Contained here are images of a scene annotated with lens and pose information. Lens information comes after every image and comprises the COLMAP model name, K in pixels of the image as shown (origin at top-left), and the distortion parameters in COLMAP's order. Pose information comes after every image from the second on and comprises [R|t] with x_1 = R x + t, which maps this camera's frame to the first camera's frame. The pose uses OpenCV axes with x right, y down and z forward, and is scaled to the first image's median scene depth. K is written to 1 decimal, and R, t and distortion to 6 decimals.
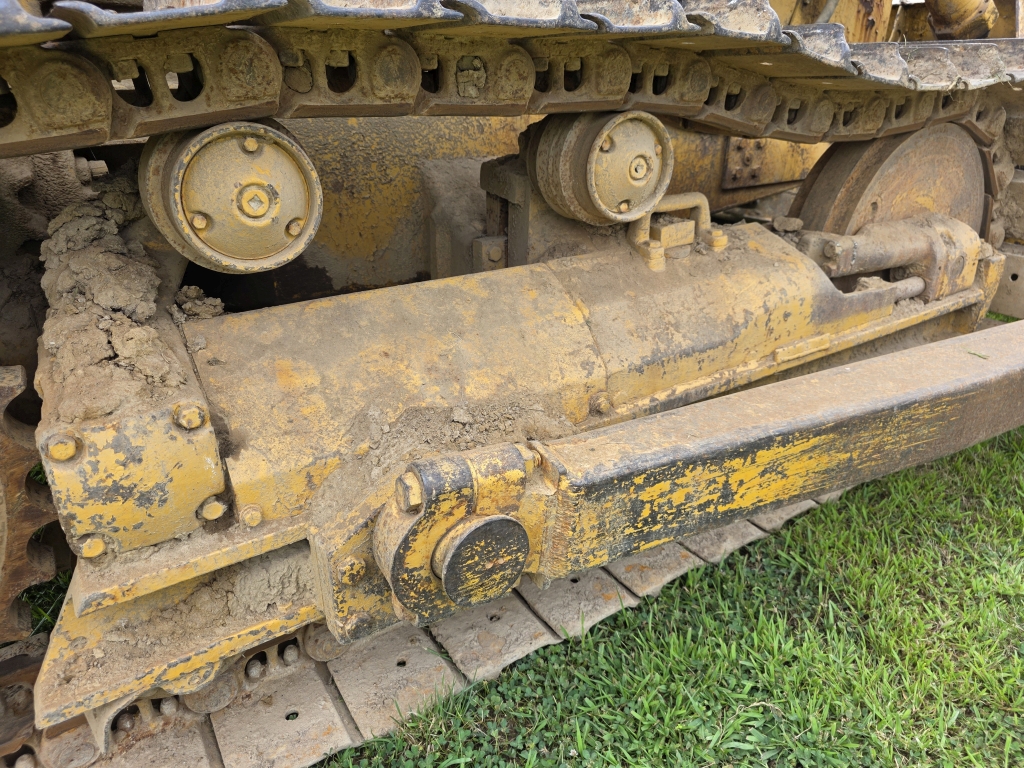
lens RADIAL K [[691.8, 0, 509.0], [0, 691.8, 388.7], [0, 0, 1]] dist [0.034334, -0.035586]
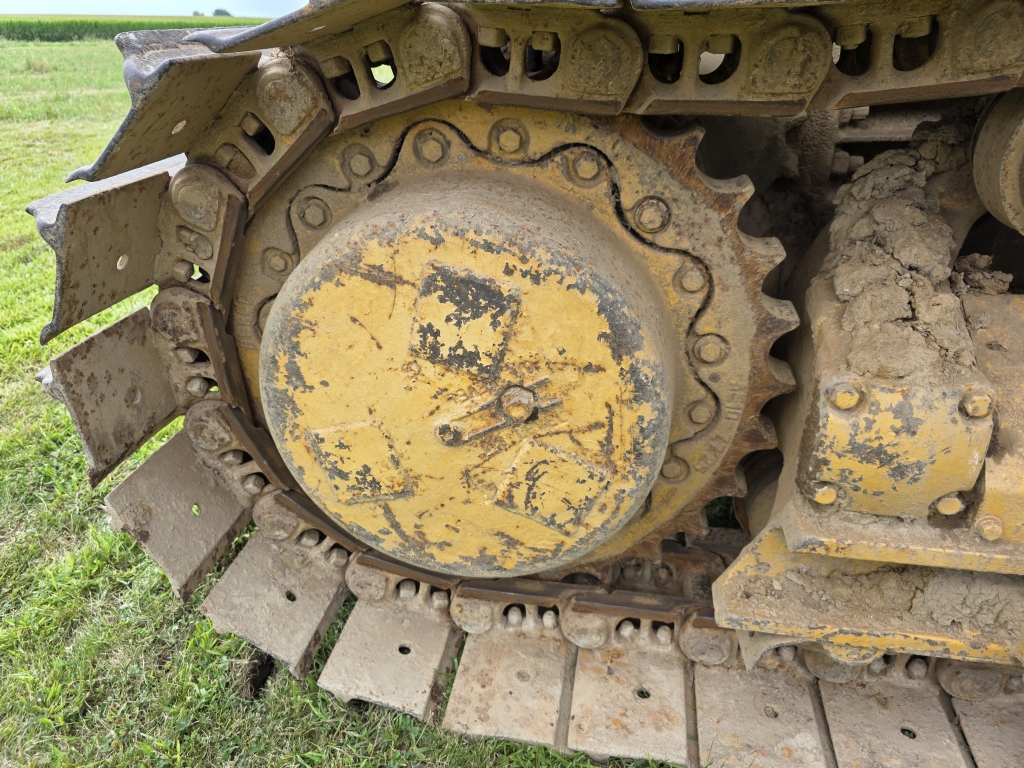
lens RADIAL K [[691.8, 0, 505.3], [0, 691.8, 387.4], [0, 0, 1]] dist [0.034334, -0.035586]
pose [[0.711716, 0.310603, -0.630068, -0.301168], [-0.263708, 0.949472, 0.170178, 0.025009], [0.651090, 0.045035, 0.757663, -0.074217]]
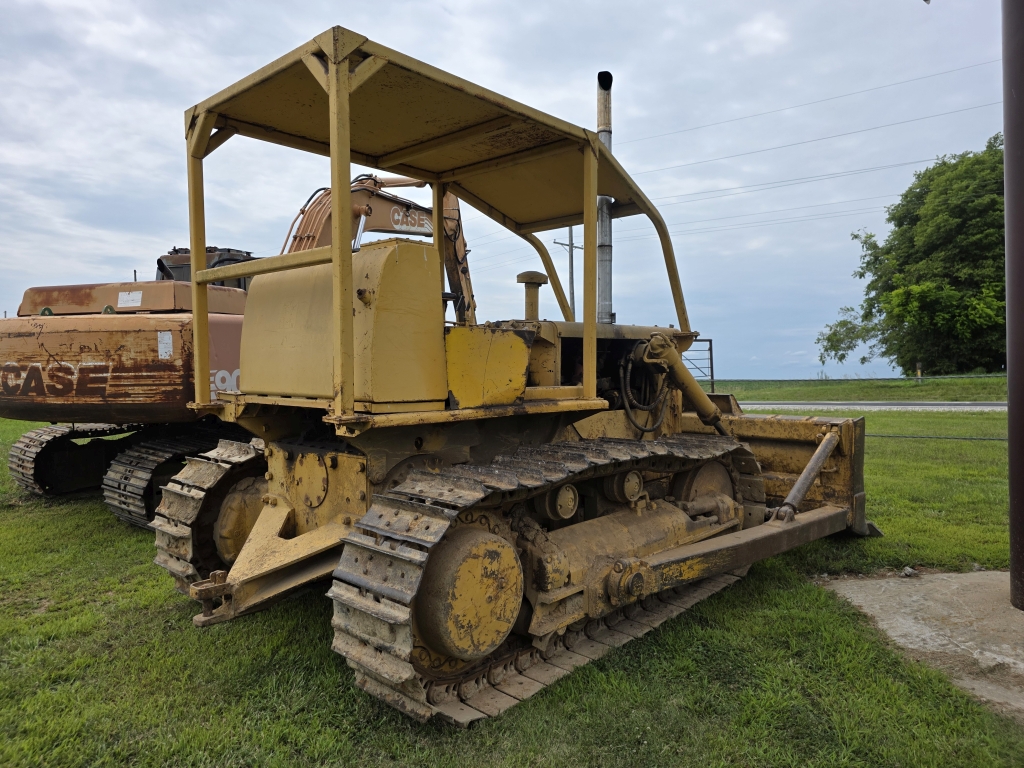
lens RADIAL K [[691.8, 0, 507.1], [0, 691.8, 378.7], [0, 0, 1]] dist [0.034334, -0.035586]
pose [[0.970615, -0.008967, 0.240470, -1.626965], [0.102441, 0.919631, -0.379190, 0.562022], [-0.217744, 0.392681, 0.893526, -2.783835]]
